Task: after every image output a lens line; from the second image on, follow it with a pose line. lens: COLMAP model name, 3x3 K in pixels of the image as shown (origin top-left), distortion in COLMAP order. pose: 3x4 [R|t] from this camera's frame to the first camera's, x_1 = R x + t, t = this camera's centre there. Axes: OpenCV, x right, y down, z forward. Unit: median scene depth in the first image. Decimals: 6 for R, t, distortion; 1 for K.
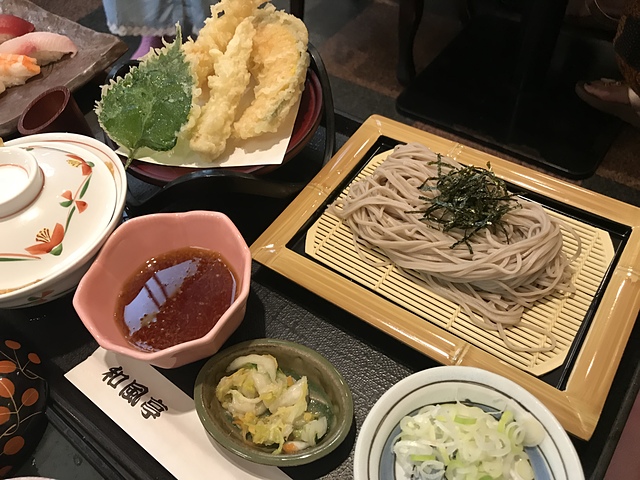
lens RADIAL K [[533.6, 0, 320.0], [0, 533.6, 240.0], [0, 0, 1]] dist [0.003159, 0.004012]
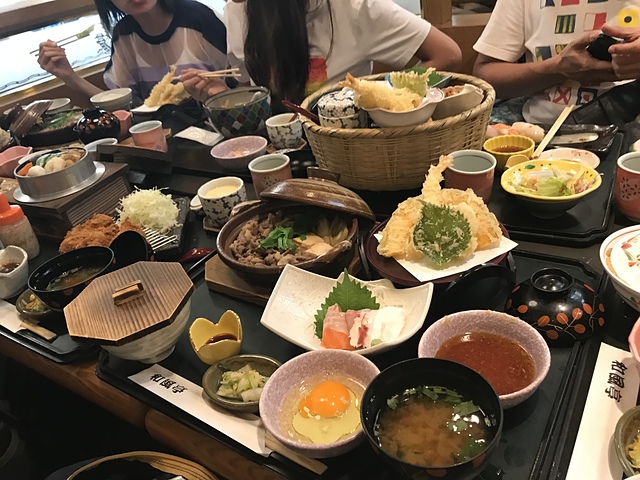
lens RADIAL K [[533.6, 0, 320.0], [0, 533.6, 240.0], [0, 0, 1]] dist [0.003159, 0.004012]
pose [[0.098698, 0.575956, -0.811501, 0.564678], [-0.689299, 0.627731, 0.361691, 0.066883], [0.717723, 0.523668, 0.458962, -0.499800]]
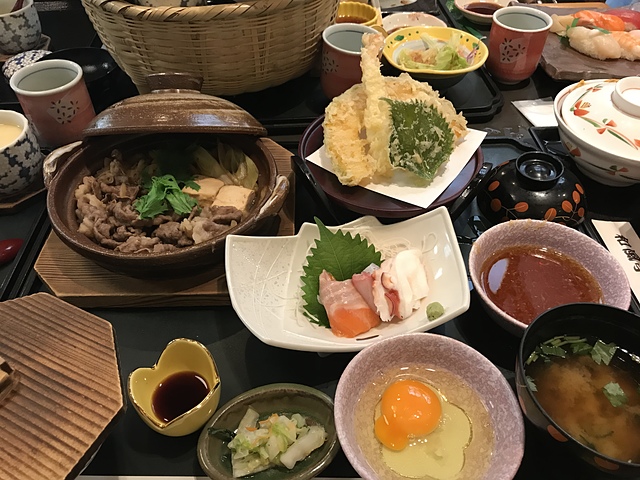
lens RADIAL K [[533.6, 0, 320.0], [0, 533.6, 240.0], [0, 0, 1]] dist [0.003159, 0.004012]
pose [[0.642768, 0.606496, -0.467987, -0.237914], [-0.639910, 0.760930, 0.107242, 0.637814], [0.421147, 0.230538, 0.877204, -0.638137]]
